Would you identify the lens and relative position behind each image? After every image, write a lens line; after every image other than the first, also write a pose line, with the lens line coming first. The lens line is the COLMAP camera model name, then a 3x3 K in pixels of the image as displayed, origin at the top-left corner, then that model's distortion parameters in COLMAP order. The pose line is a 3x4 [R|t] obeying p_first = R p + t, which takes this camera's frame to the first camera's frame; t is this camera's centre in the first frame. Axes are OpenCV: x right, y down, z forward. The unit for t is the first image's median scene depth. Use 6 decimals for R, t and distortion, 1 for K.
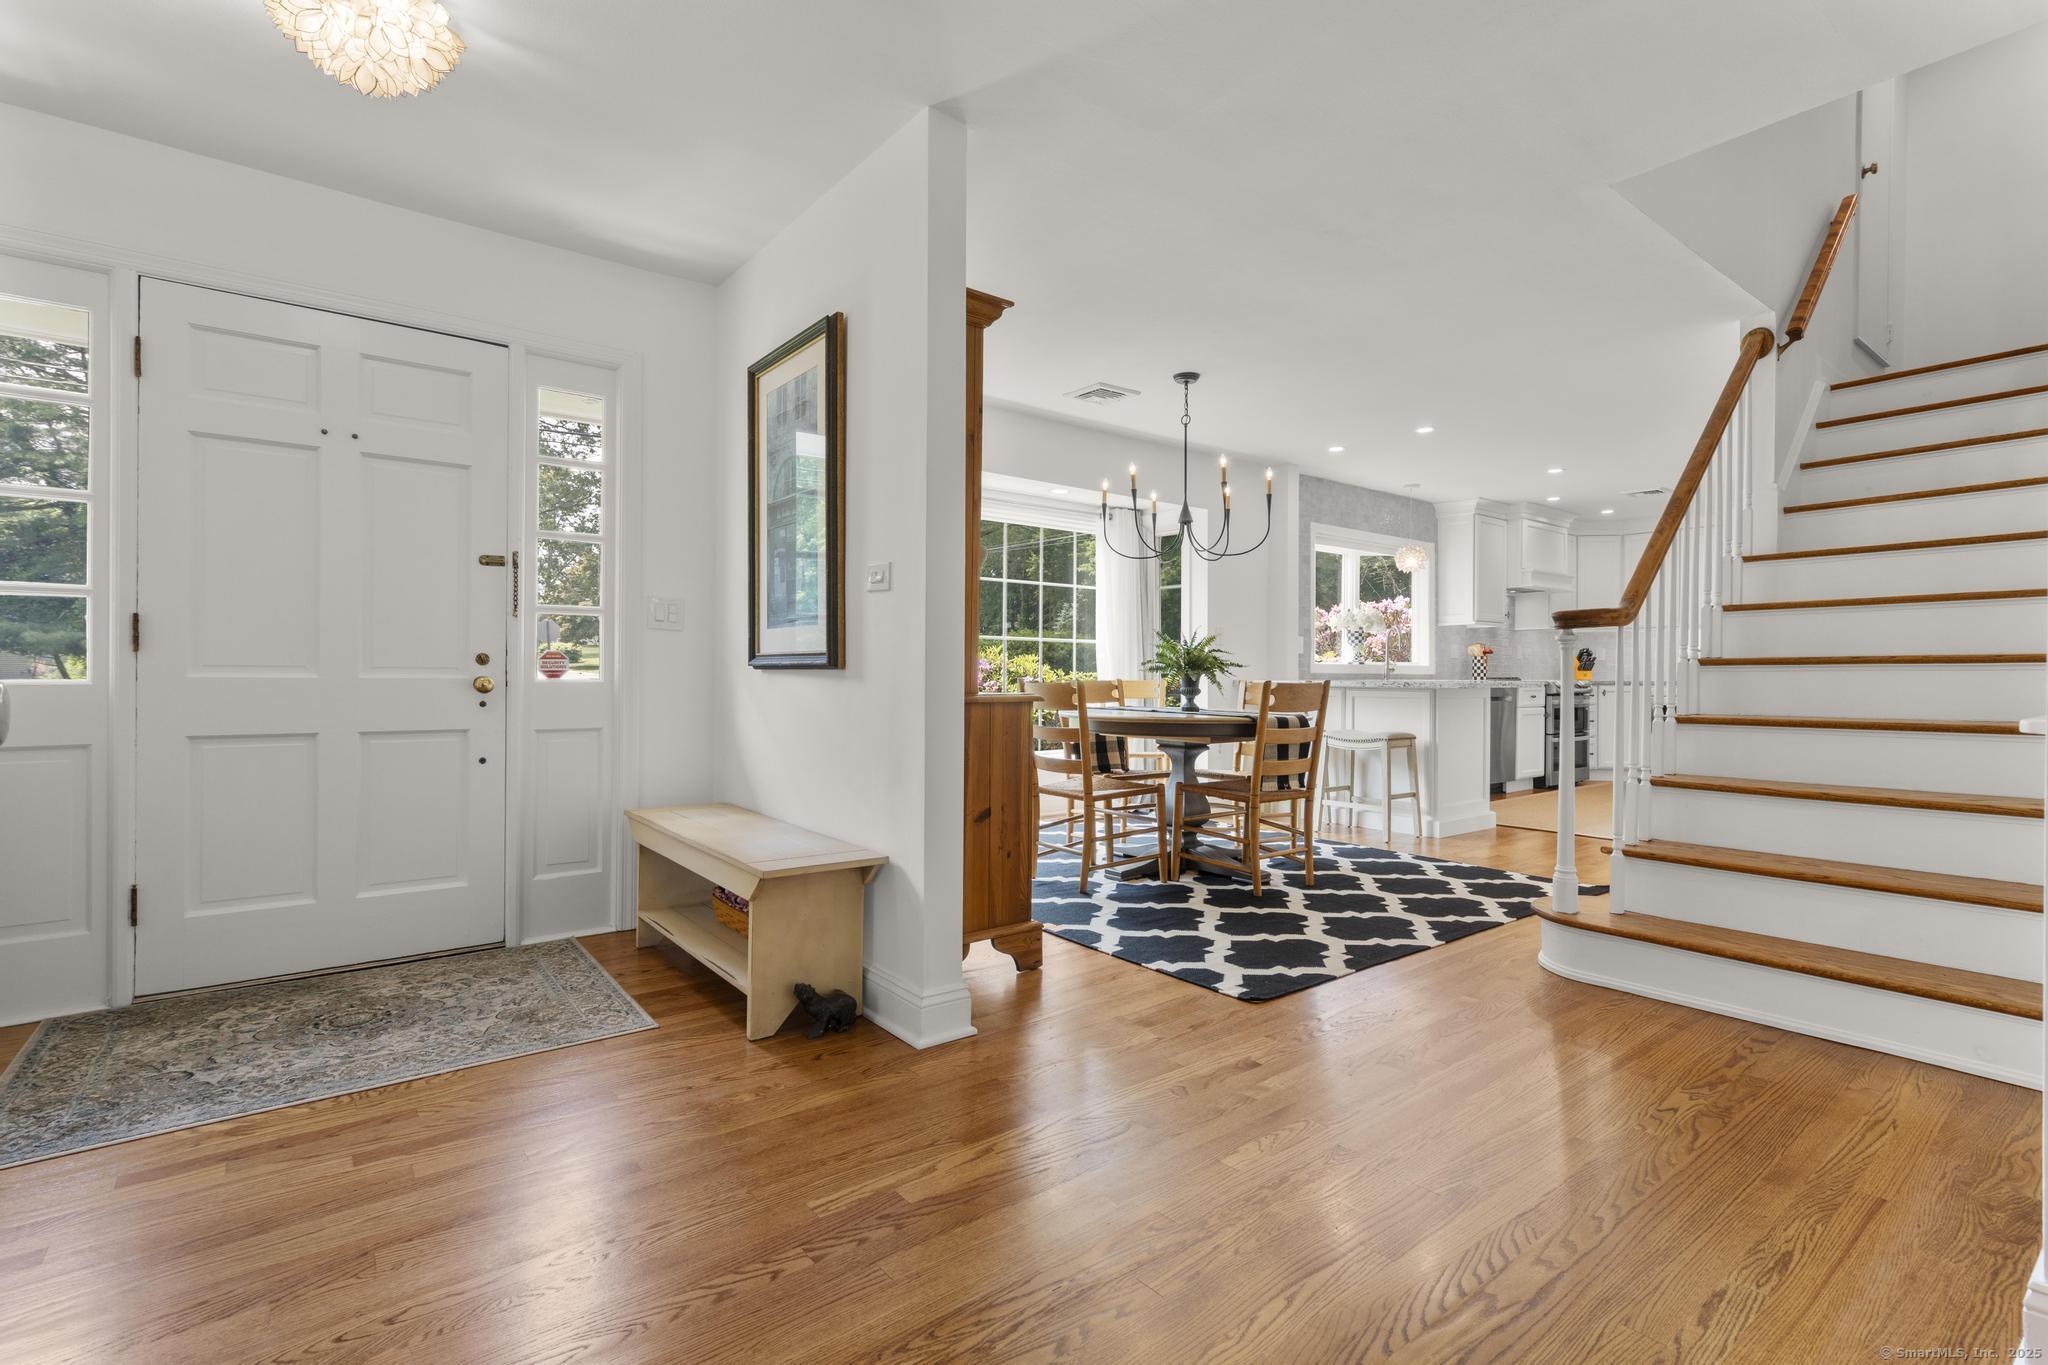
lens RADIAL K [[948.2, 0, 1021.7], [0, 948.2, 674.7], [0, 0, 1]] dist [-0.004010, 0.002578]
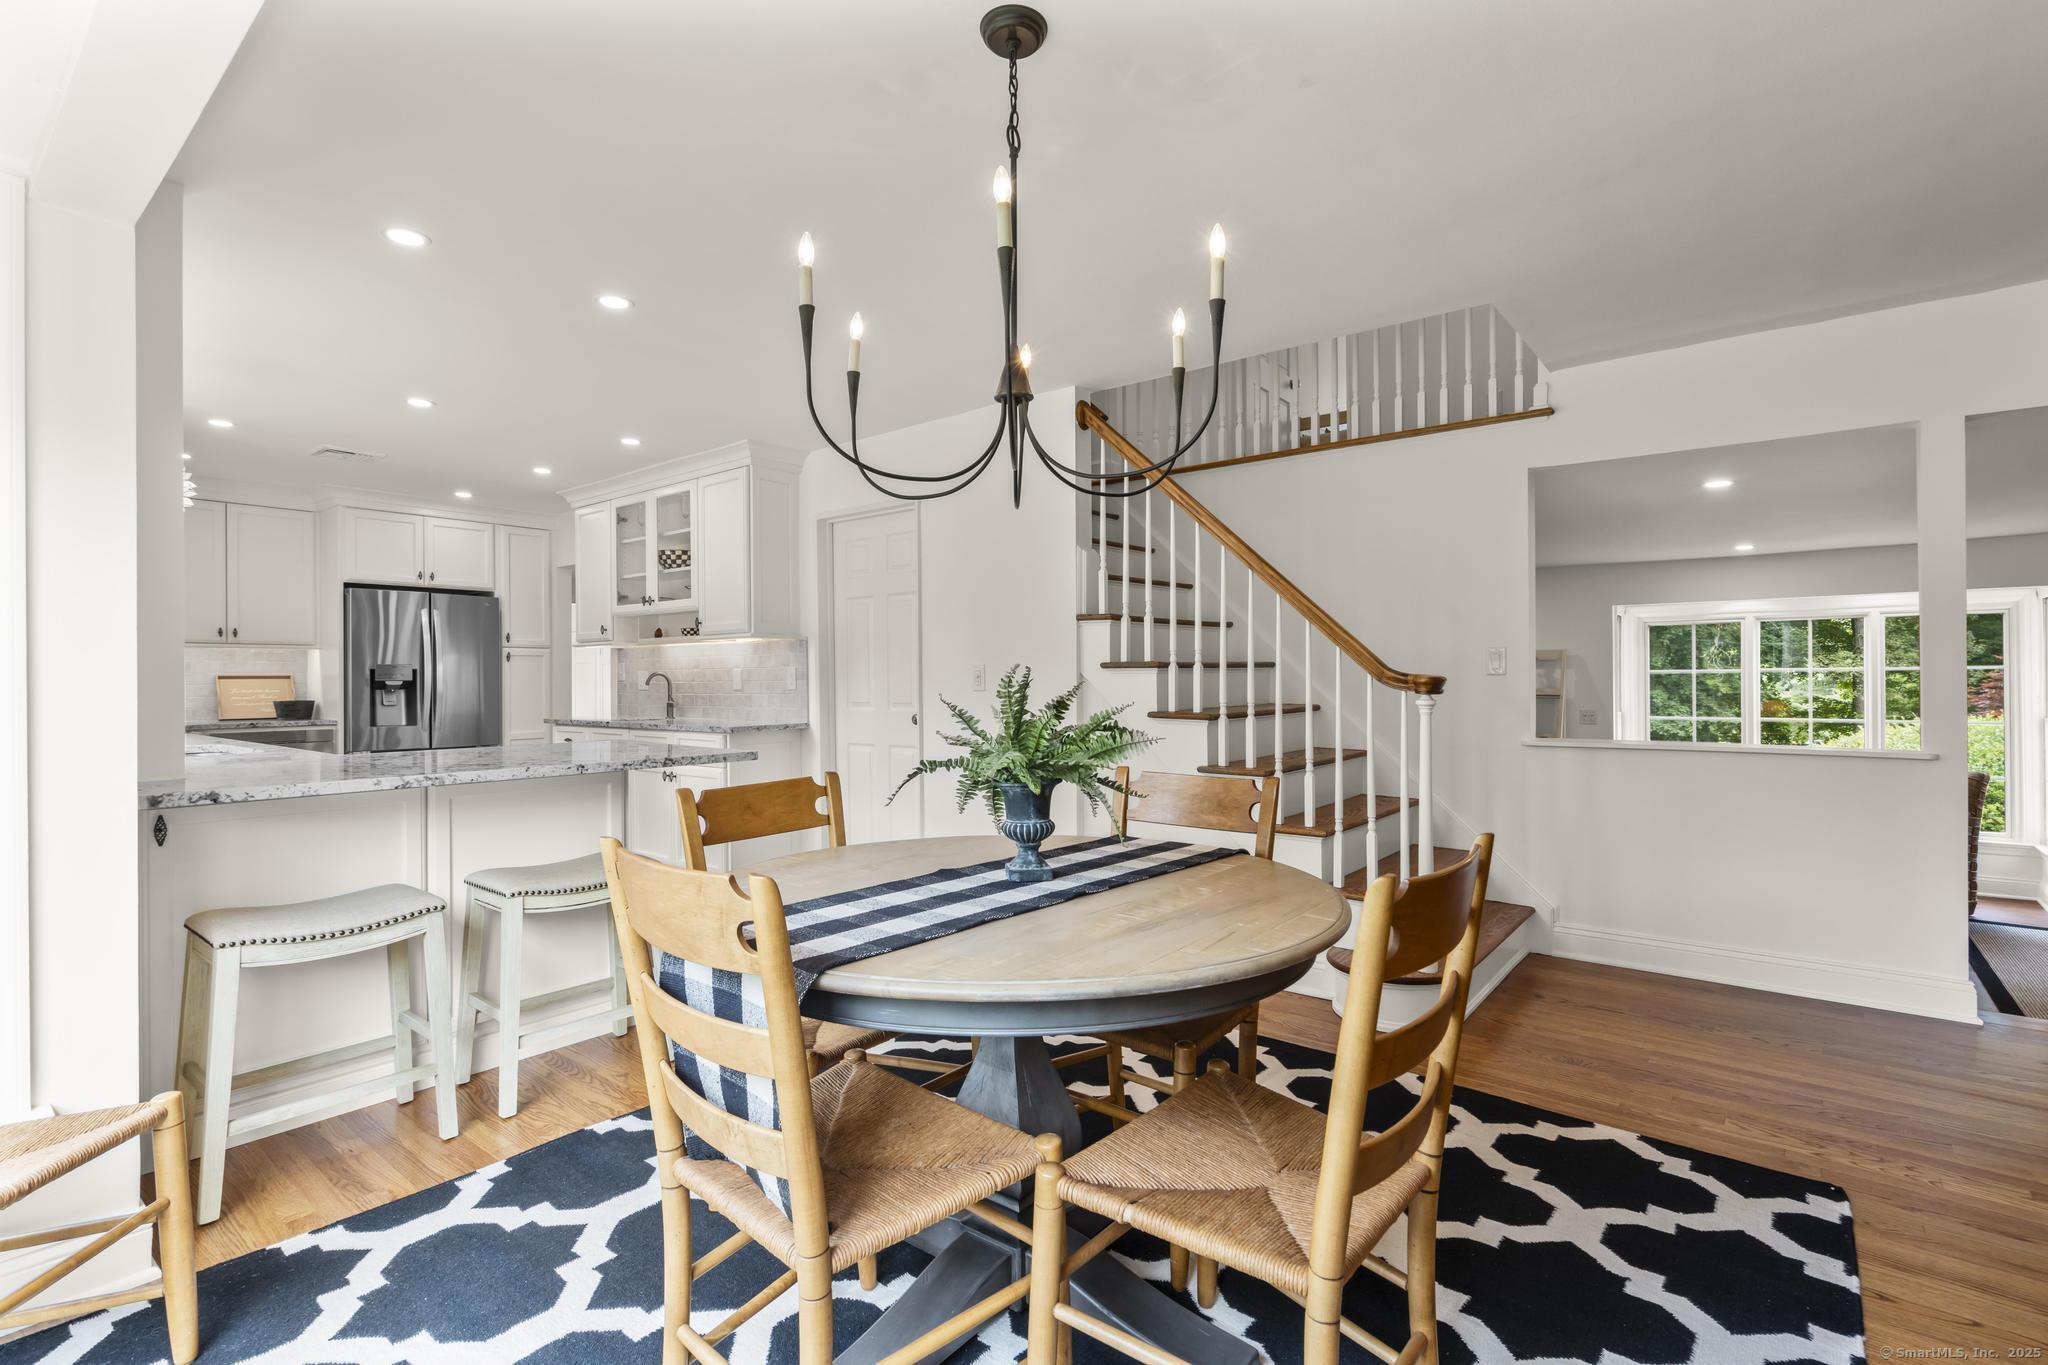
lens RADIAL K [[948.2, 0, 1018.8], [0, 948.2, 682.9], [0, 0, 1]] dist [-0.004010, 0.002578]
pose [[-0.229498, 0.002138, 0.973307, -0.296962], [0.009617, 0.999954, 0.000071, -0.059014], [-0.973262, 0.009377, -0.229508, 1.573291]]
